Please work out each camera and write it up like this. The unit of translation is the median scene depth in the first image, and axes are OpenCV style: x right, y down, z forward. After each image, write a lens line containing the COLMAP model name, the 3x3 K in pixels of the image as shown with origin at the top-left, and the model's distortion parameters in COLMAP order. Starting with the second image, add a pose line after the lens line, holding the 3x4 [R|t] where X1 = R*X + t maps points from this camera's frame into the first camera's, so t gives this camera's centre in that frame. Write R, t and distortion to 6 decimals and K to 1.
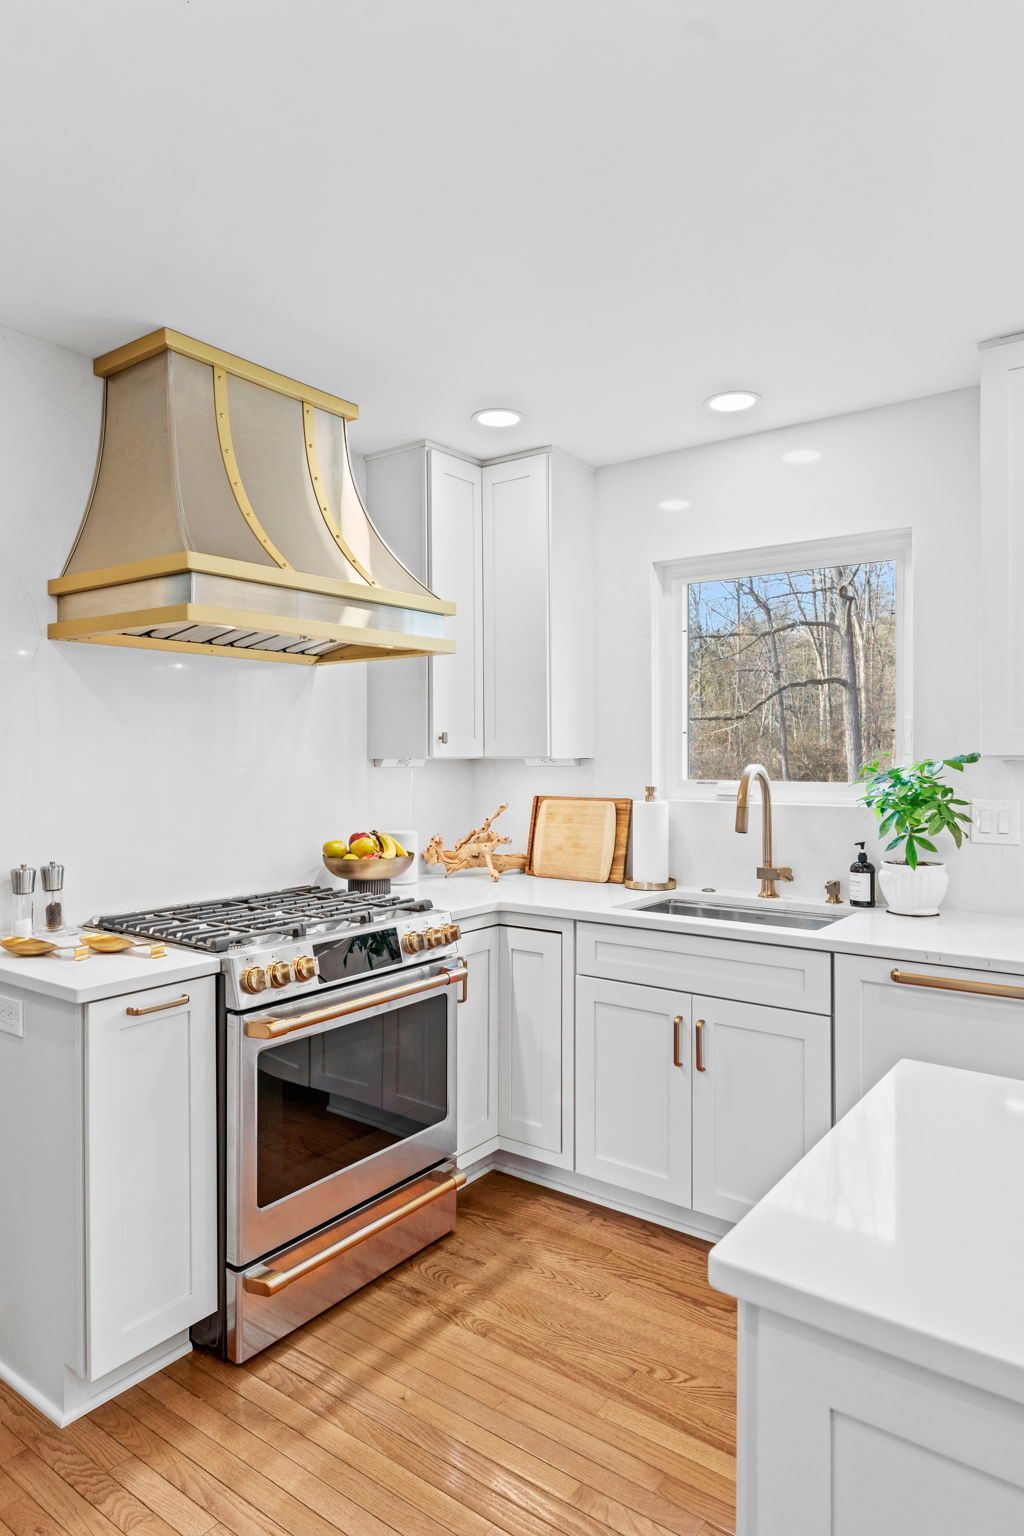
lens RADIAL K [[925.6, 0, 512.2], [0, 925.6, 754.3], [0, 0, 1]] dist [-0.002284, -0.000202]
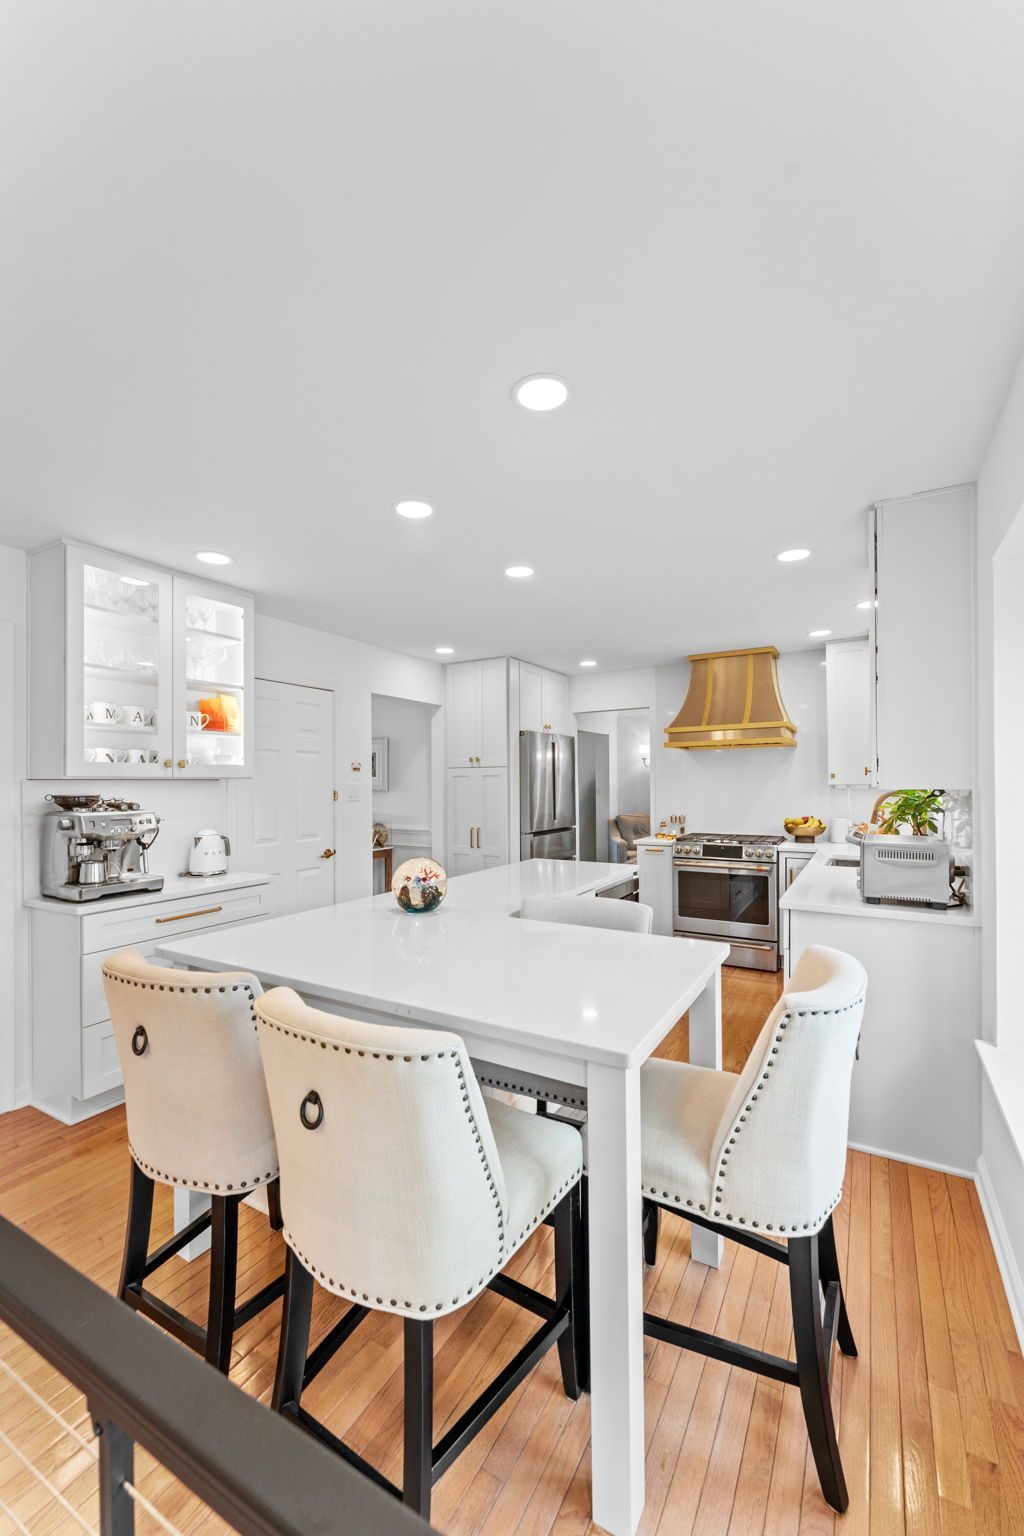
lens RADIAL K [[616.7, 0, 516.4], [0, 616.7, 778.3], [0, 0, 1]] dist [0.001333, -0.000164]
pose [[0.117706, -0.007614, -0.993019, 1.394061], [0.008457, 0.999942, -0.006665, -0.008445], [0.993012, -0.007613, 0.117764, 0.095569]]
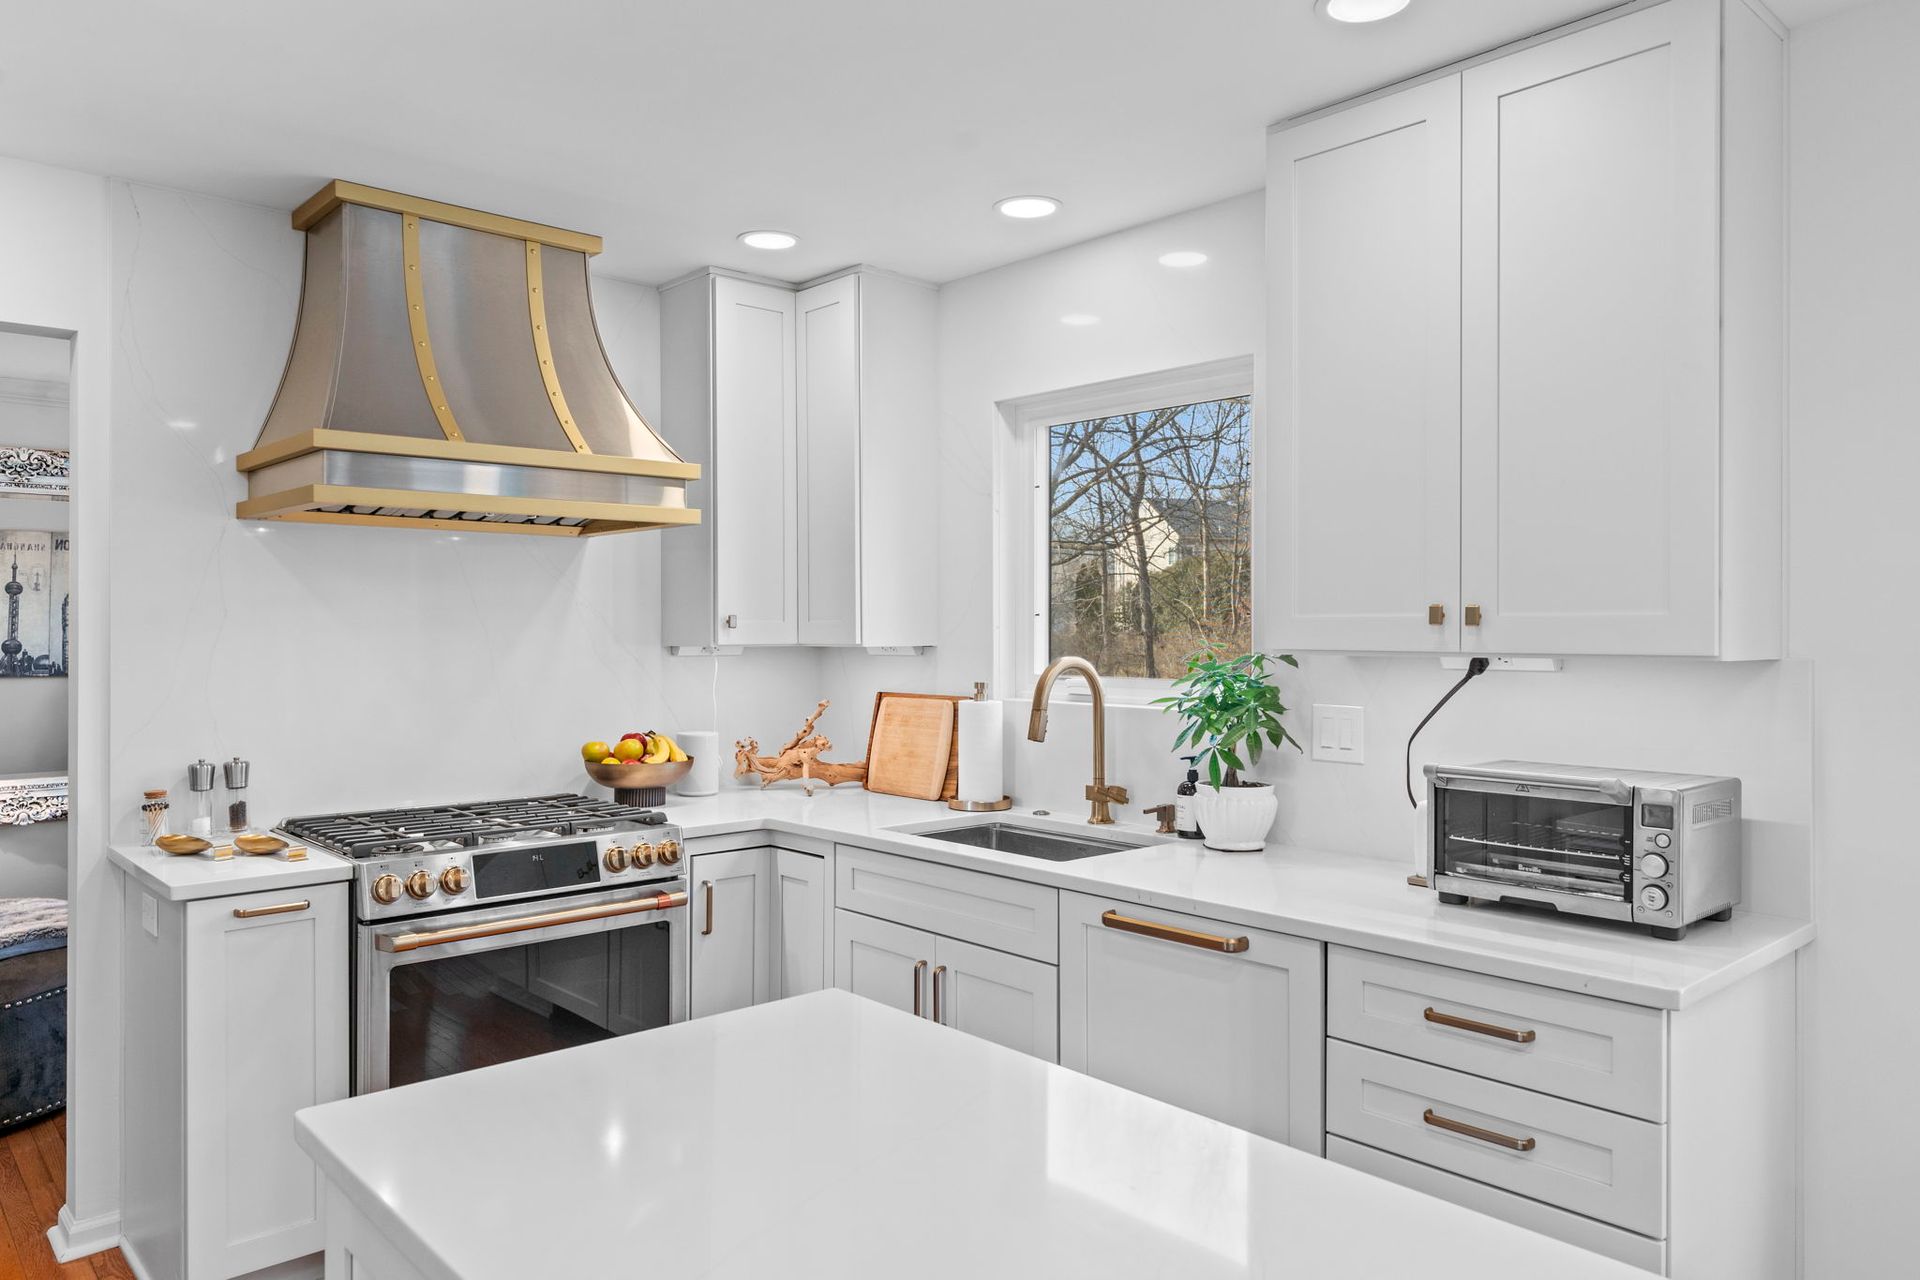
lens RADIAL K [[1280.3, 0, 954.0], [0, 1280.3, 633.5], [0, 0, 1]] dist [-0.000123, 0.001546]
pose [[0.981261, 0.002967, -0.192662, 0.376515], [-0.002405, 0.999992, 0.003155, -0.012137], [0.192670, -0.002633, 0.981260, -0.104742]]
